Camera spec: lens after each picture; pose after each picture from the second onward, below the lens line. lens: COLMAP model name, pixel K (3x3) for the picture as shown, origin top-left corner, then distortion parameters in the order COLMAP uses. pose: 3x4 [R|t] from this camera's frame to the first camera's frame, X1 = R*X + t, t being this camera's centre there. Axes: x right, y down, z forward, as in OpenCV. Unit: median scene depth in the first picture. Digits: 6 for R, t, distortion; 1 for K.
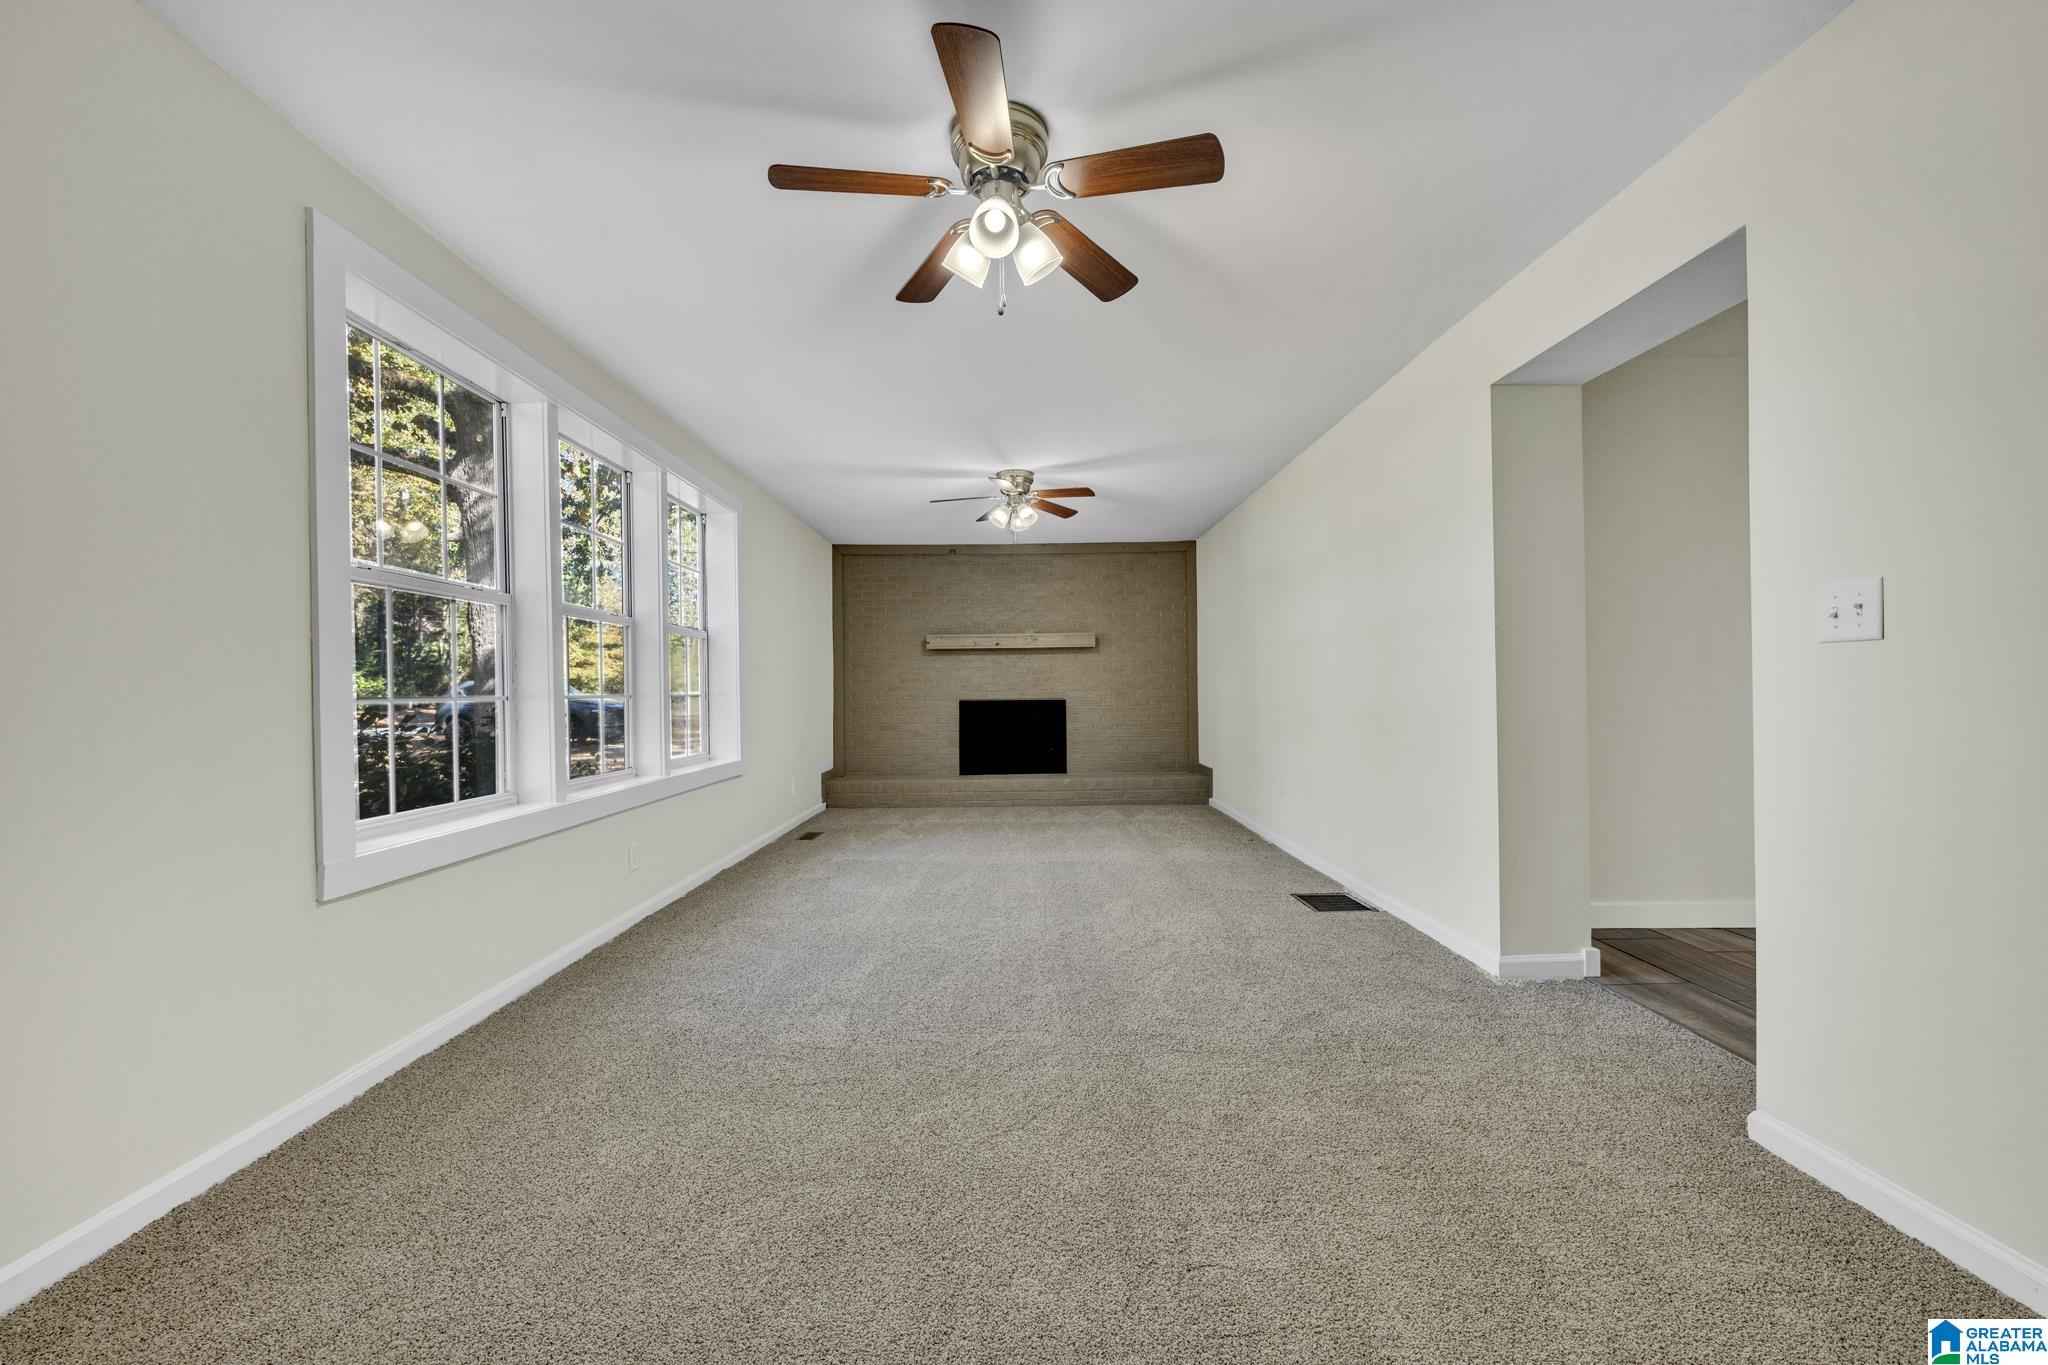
lens RADIAL K [[813.2, 0, 1029.9], [0, 813.2, 689.1], [0, 0, 1]] dist [0.003029, 0.000257]
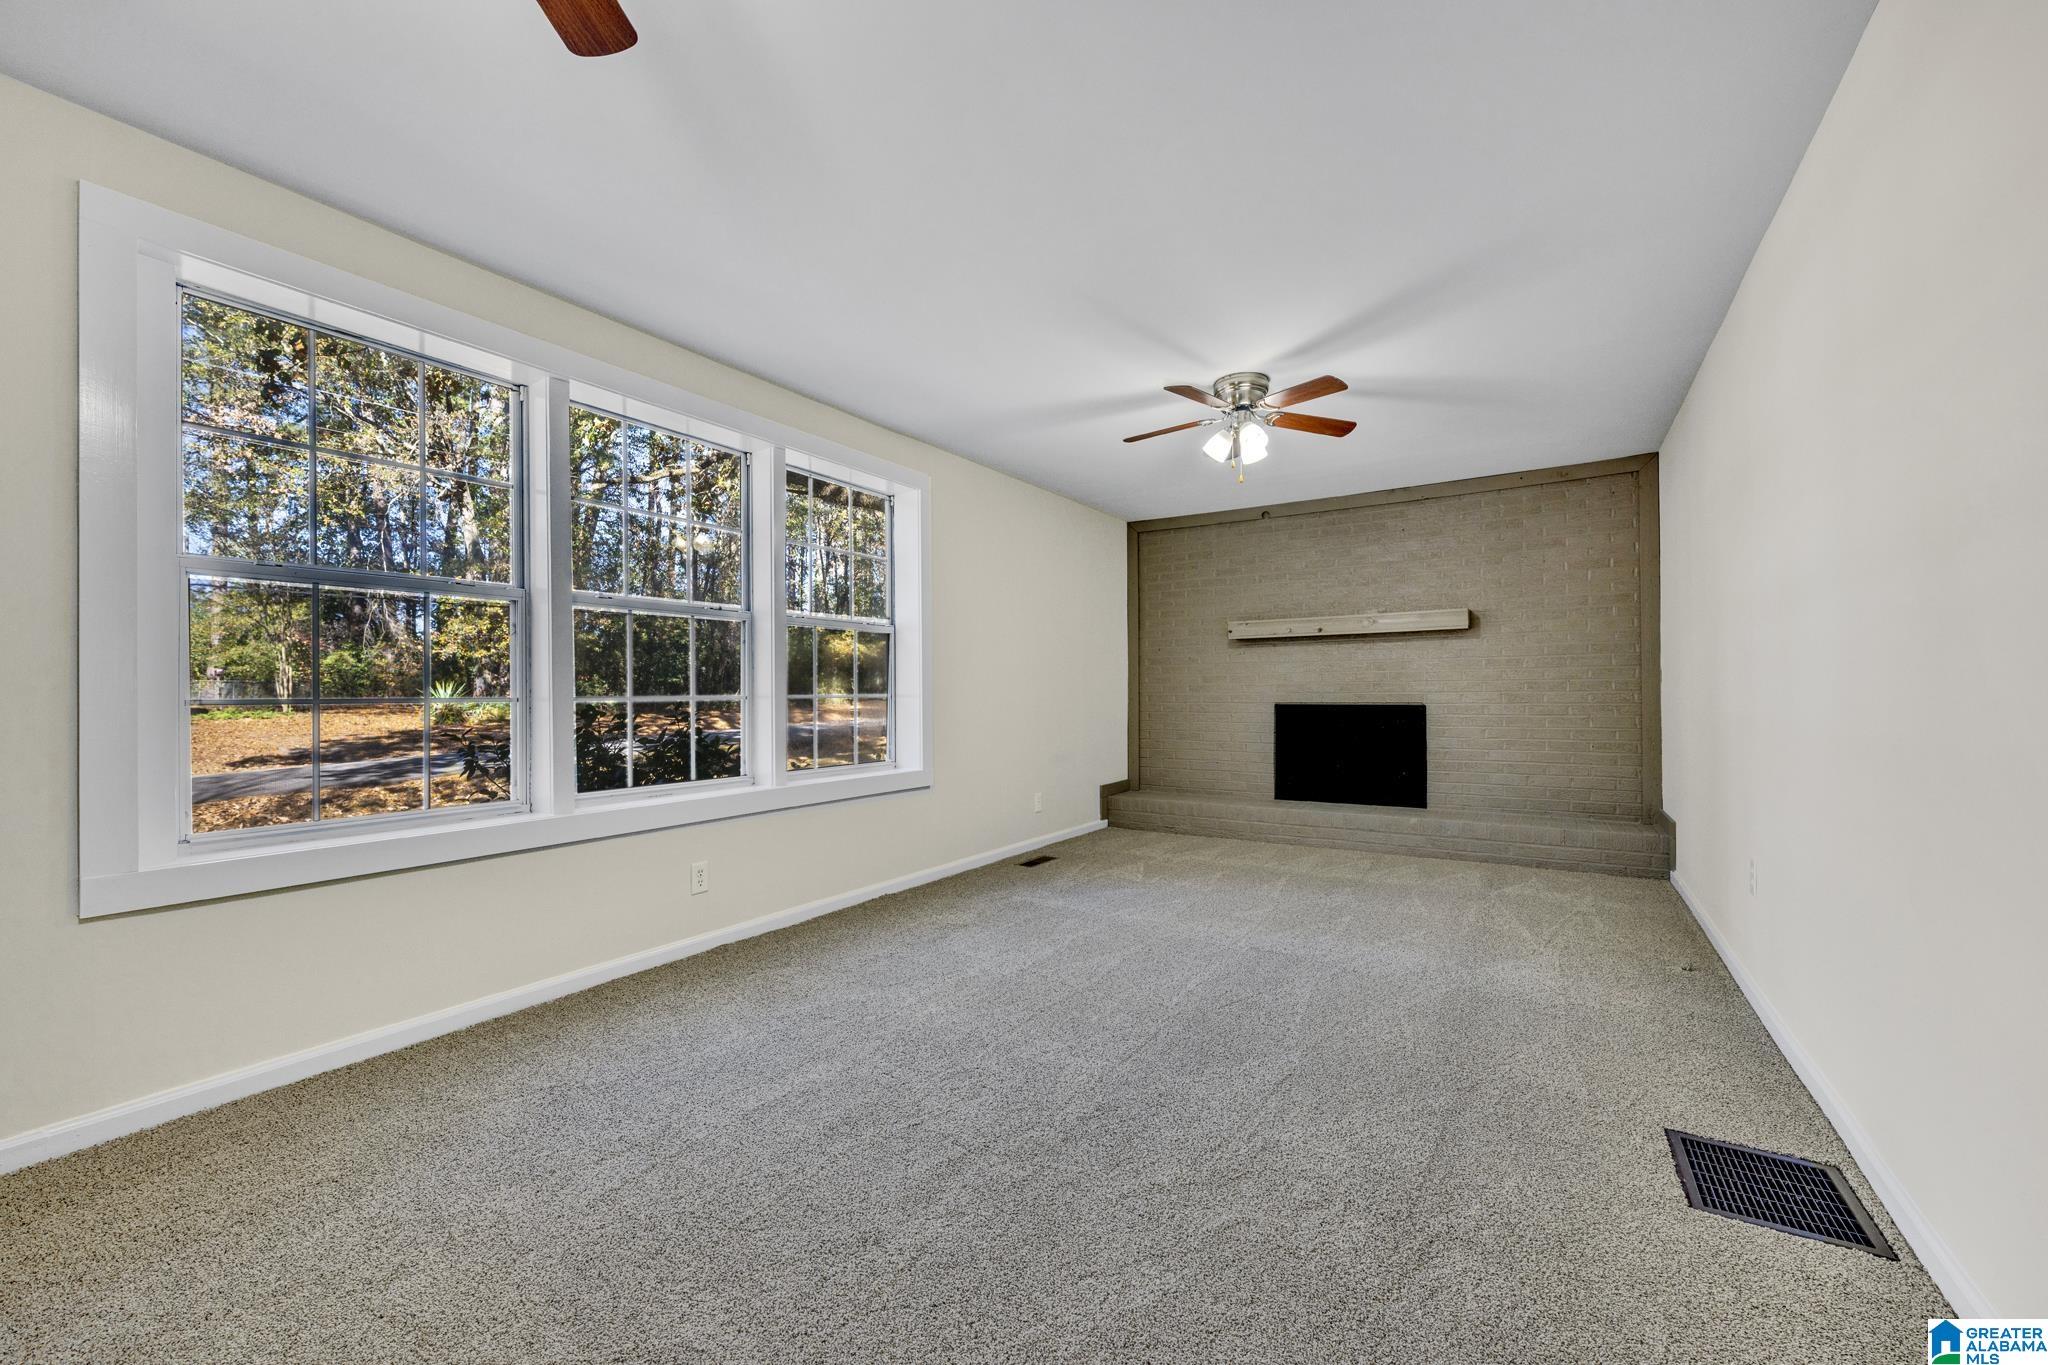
lens RADIAL K [[813.2, 0, 1029.9], [0, 813.2, 689.1], [0, 0, 1]] dist [0.003029, 0.000257]
pose [[0.835870, 0.003260, -0.548918, 0.146385], [-0.002612, 0.999995, 0.001962, -0.001307], [0.548921, -0.000206, 0.835874, 0.218568]]
